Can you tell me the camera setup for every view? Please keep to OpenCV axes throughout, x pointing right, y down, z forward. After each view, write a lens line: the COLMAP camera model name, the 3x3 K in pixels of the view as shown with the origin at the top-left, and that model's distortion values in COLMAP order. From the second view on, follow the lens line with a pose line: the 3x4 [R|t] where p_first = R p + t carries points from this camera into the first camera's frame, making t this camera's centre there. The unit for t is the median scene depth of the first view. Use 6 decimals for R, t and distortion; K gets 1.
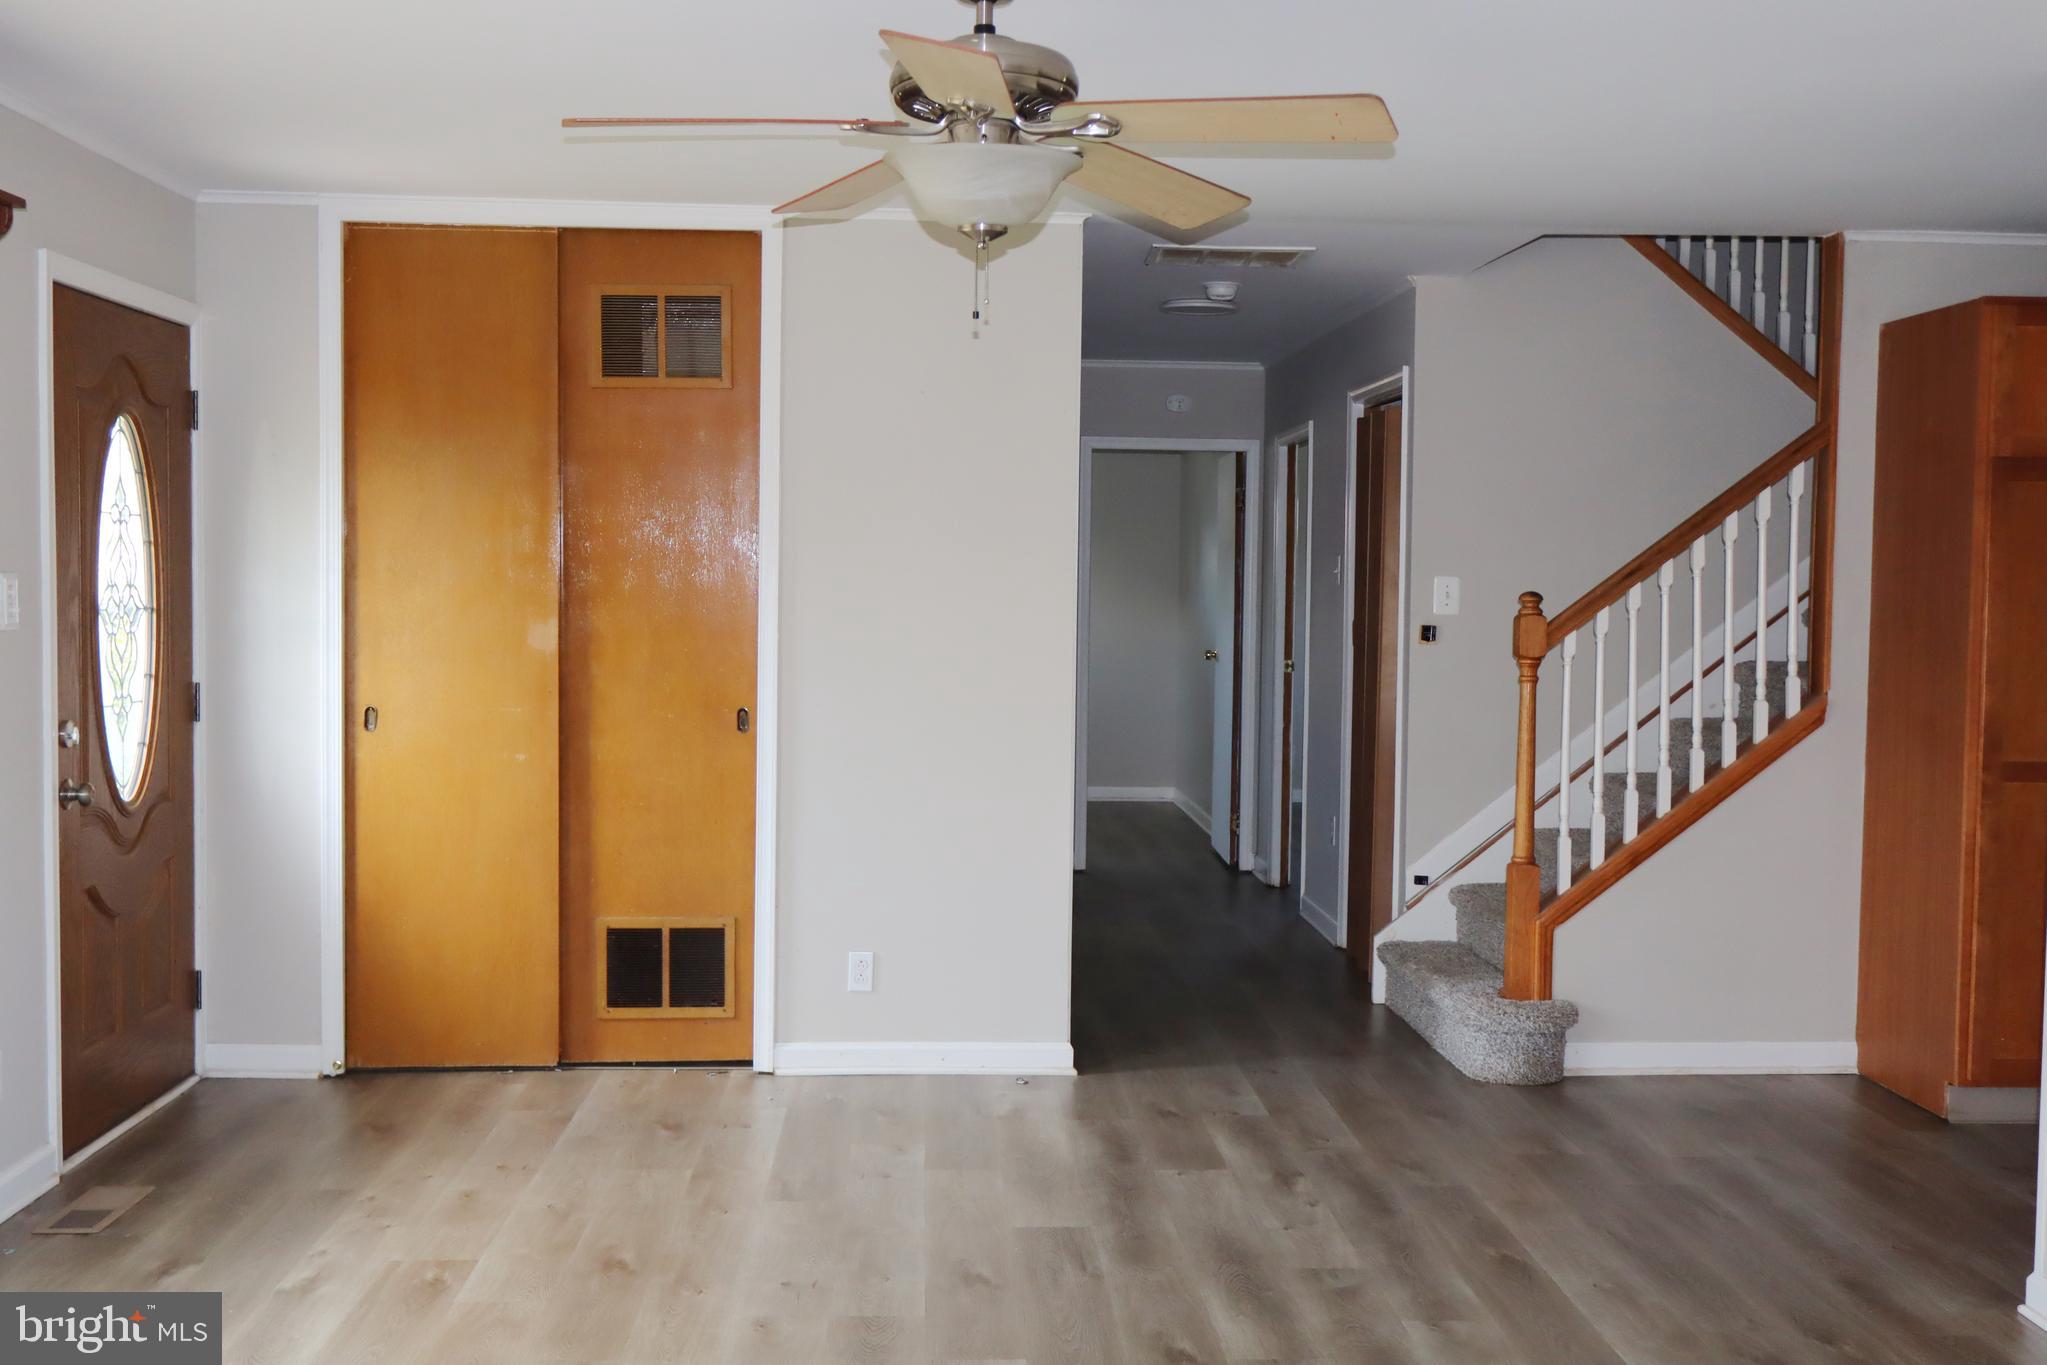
lens RADIAL K [[2132.9, 0, 1023.5], [0, 2132.9, 682.5], [0, 0, 1]] dist [-0.002260, 0.002175]
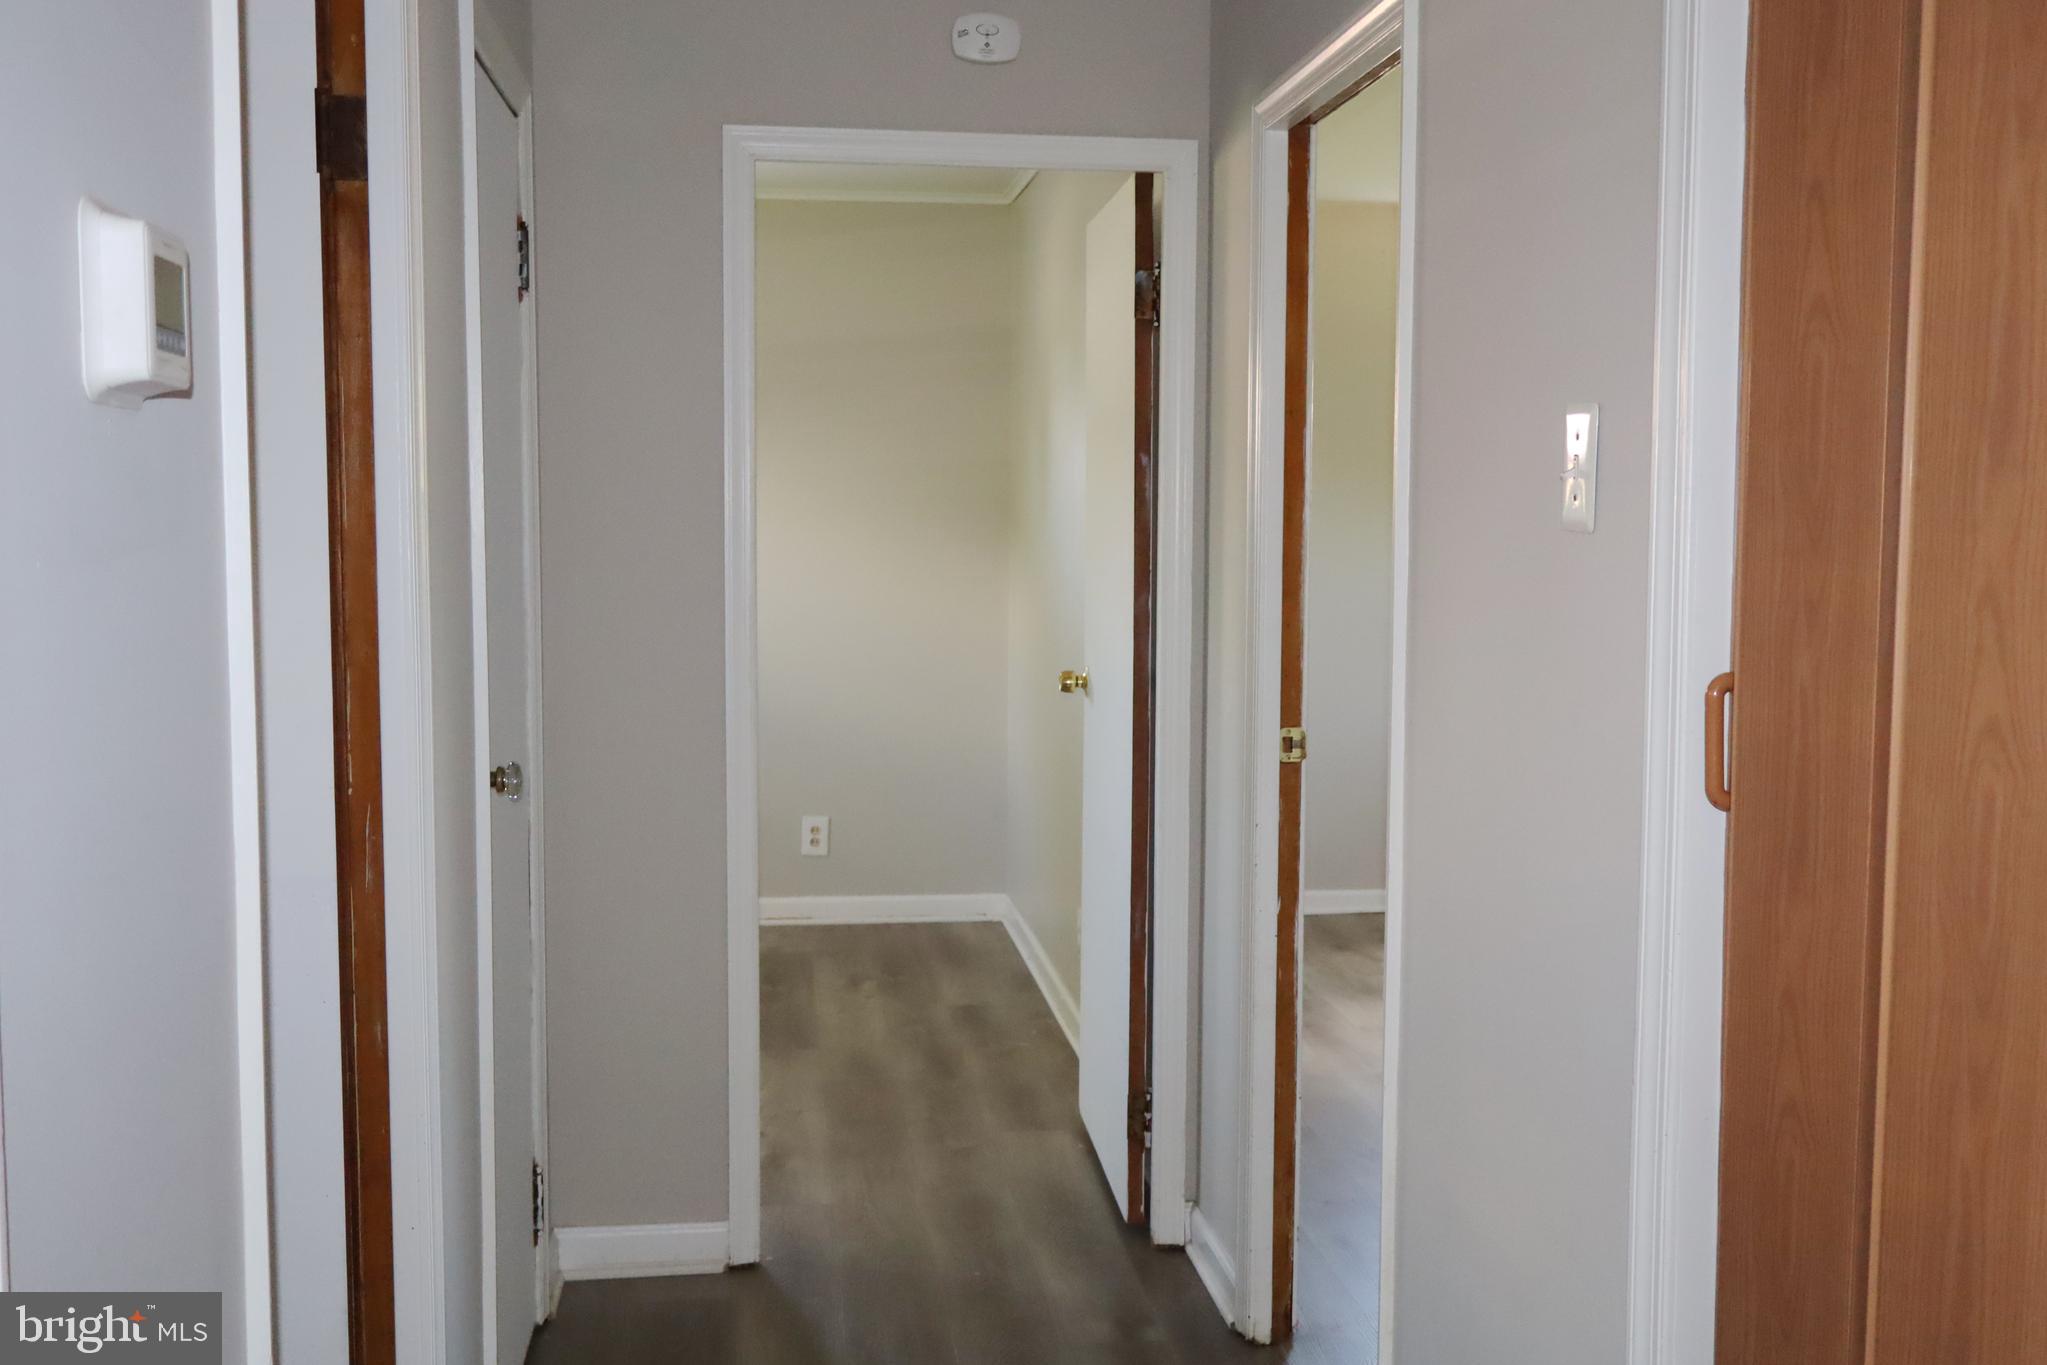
lens RADIAL K [[2197.9, 0, 1023.5], [0, 2197.9, 682.5], [0, 0, 1]] dist [0.013270, 0.030998]
pose [[0.997710, -0.011971, 0.066567, 0.051548], [0.010073, 0.999535, 0.028772, -0.027813], [-0.066880, -0.028036, 0.997367, 0.599432]]
